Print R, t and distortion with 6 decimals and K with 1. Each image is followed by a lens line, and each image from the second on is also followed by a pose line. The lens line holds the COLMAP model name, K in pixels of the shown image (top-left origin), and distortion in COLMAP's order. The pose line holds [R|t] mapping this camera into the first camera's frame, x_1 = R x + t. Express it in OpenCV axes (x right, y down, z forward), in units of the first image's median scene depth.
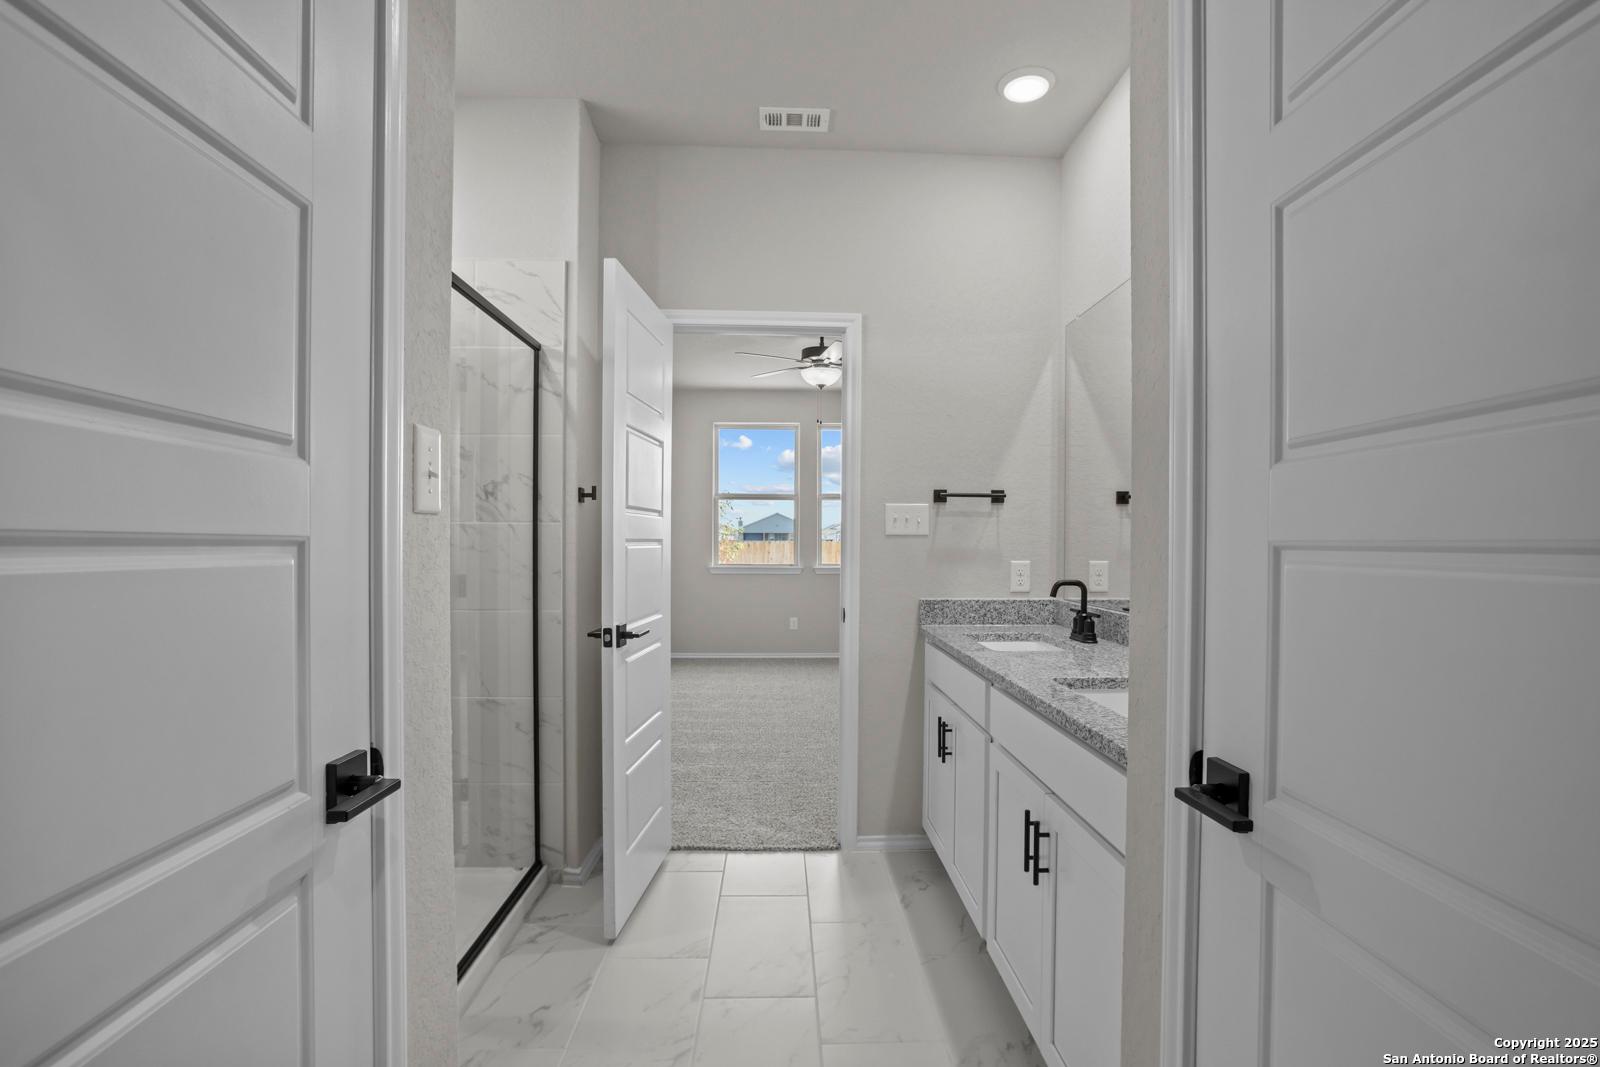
lens RADIAL K [[787.8, 0, 802.3], [0, 787.8, 552.6], [0, 0, 1]] dist [-0.039871, 0.029173]
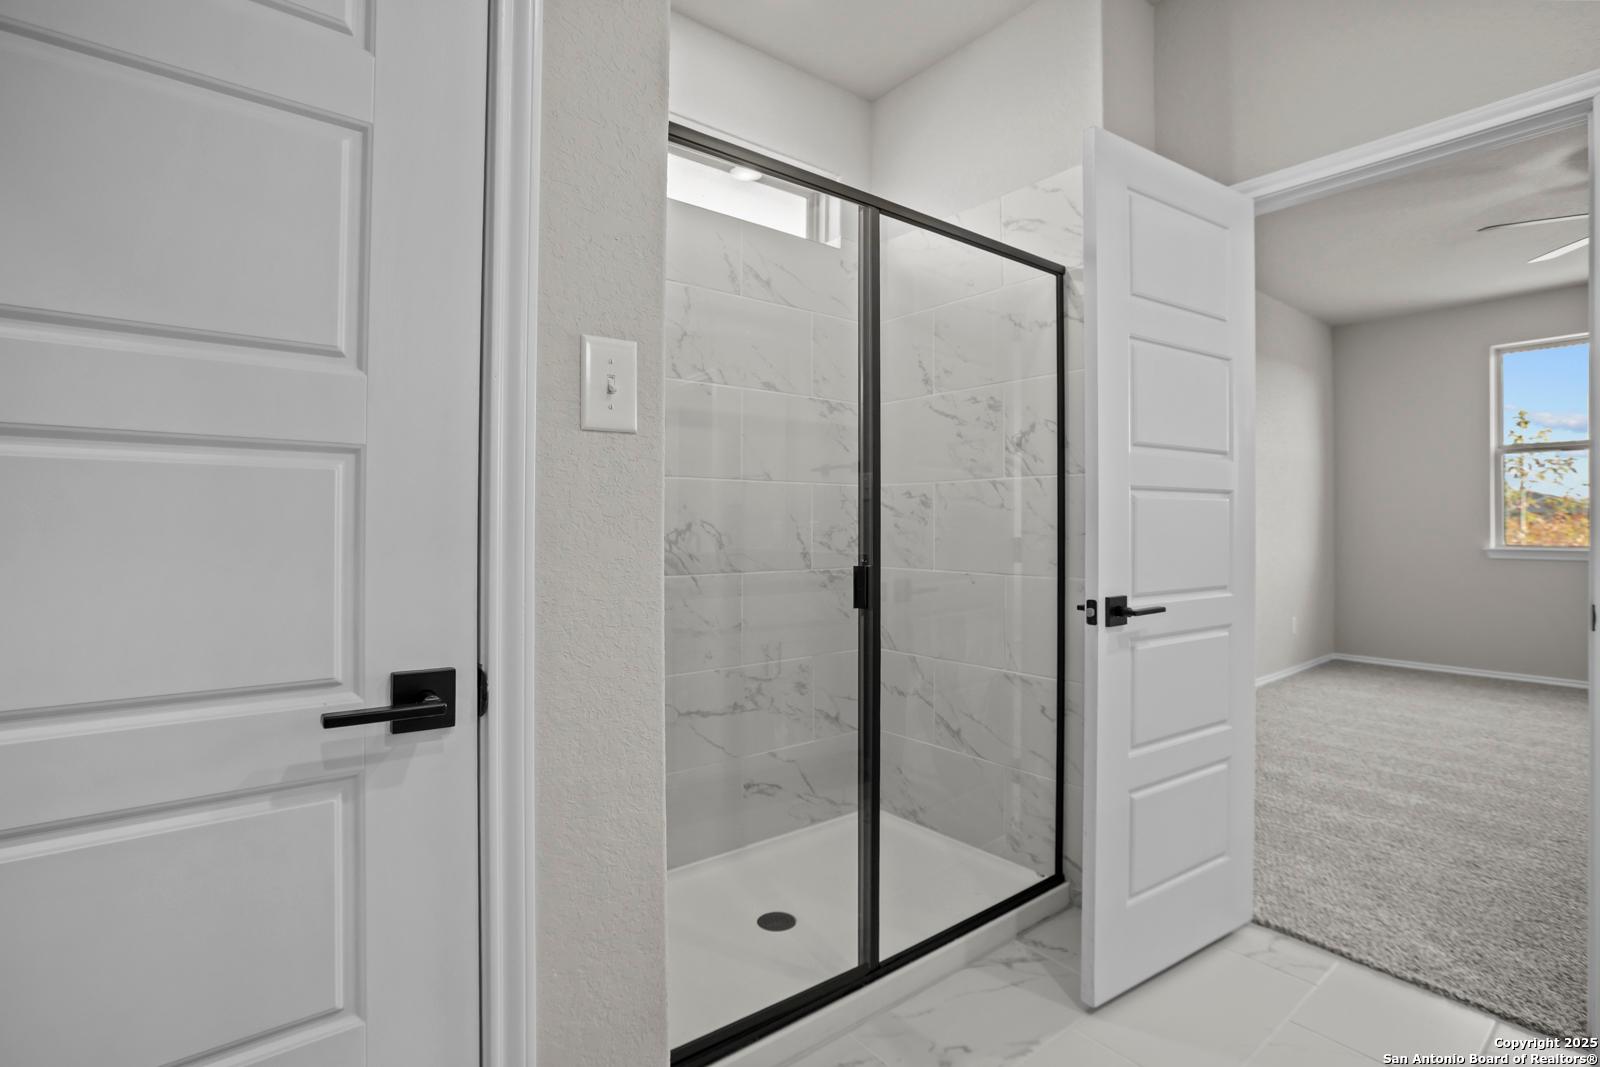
lens RADIAL K [[778.5, 0, 803.7], [0, 778.5, 514.2], [0, 0, 1]] dist [-0.053948, 0.027409]
pose [[0.603809, -0.014978, -0.796988, 0.163054], [-0.008665, 0.999641, -0.025351, 0.028885], [0.797082, 0.022213, 0.603463, 0.269031]]
